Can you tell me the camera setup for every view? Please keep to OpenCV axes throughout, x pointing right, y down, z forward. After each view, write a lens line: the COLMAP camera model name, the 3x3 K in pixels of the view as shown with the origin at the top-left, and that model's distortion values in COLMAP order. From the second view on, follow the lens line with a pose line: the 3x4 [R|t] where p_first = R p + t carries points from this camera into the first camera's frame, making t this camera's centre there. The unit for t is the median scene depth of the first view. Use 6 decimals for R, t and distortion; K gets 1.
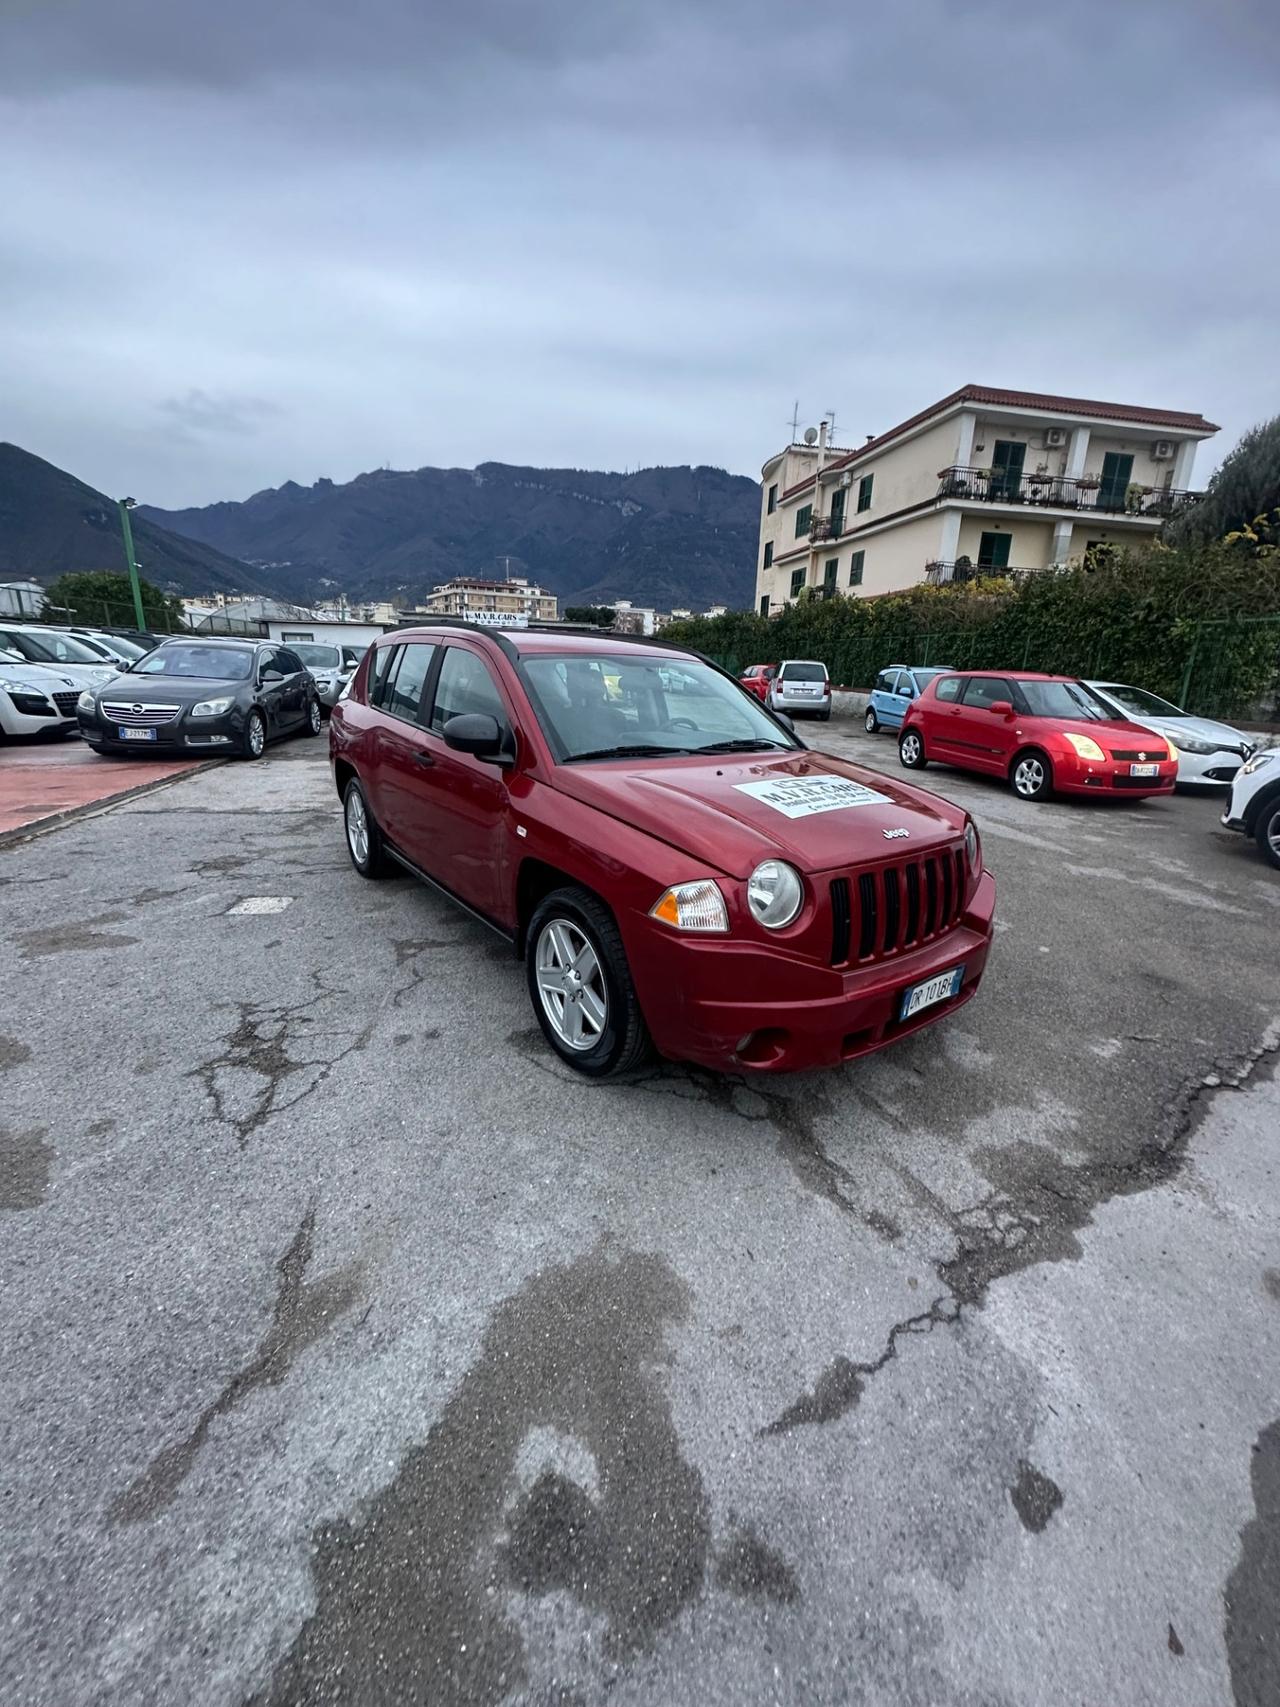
lens RADIAL K [[679.8, 0, 640.2], [0, 679.8, 831.5], [0, 0, 1]] dist [-0.005279, 0.000676]
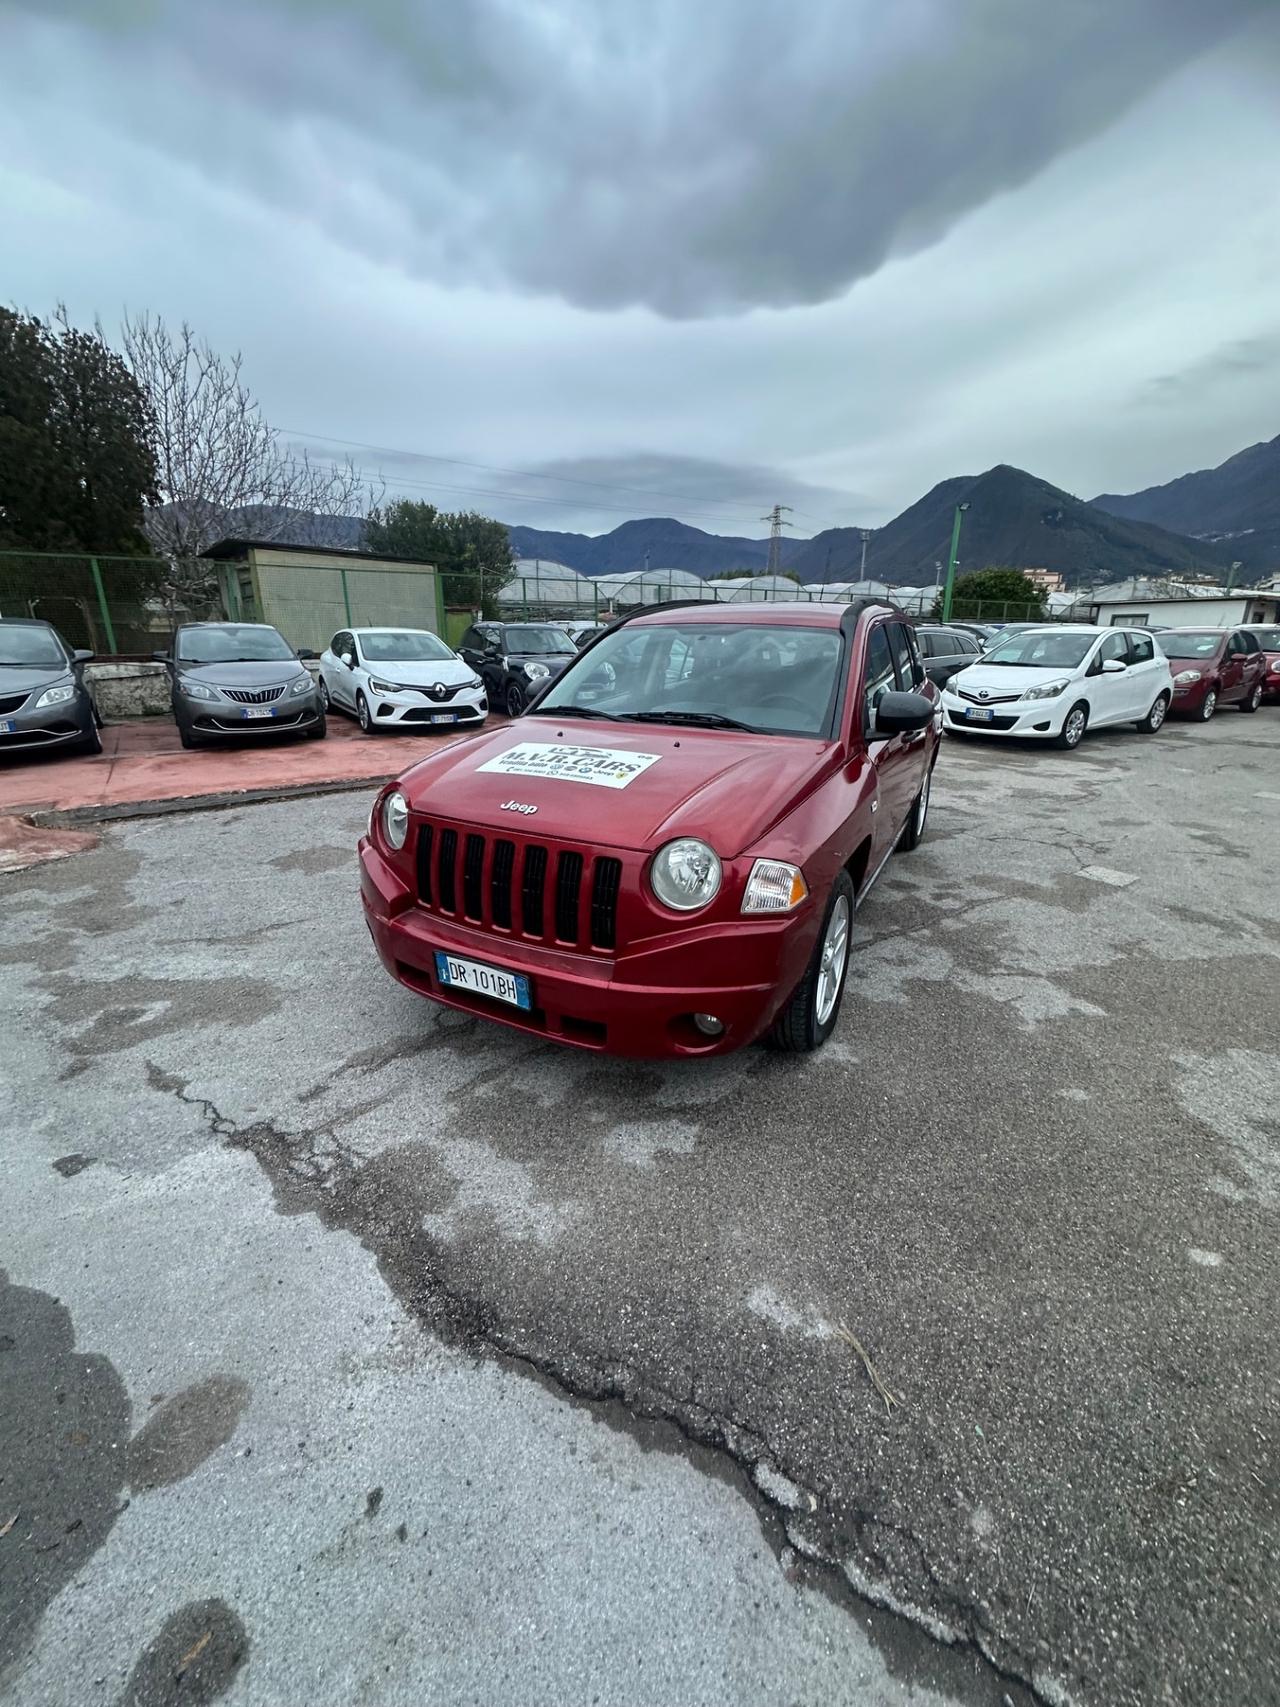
lens RADIAL K [[679.8, 0, 647.3], [0, 679.8, 846.0], [0, 0, 1]] dist [-0.005279, 0.000676]
pose [[0.420364, 0.237632, -0.875685, 1.141297], [-0.206030, 0.964885, 0.162935, -0.119449], [0.883655, 0.111926, 0.454563, 0.677053]]
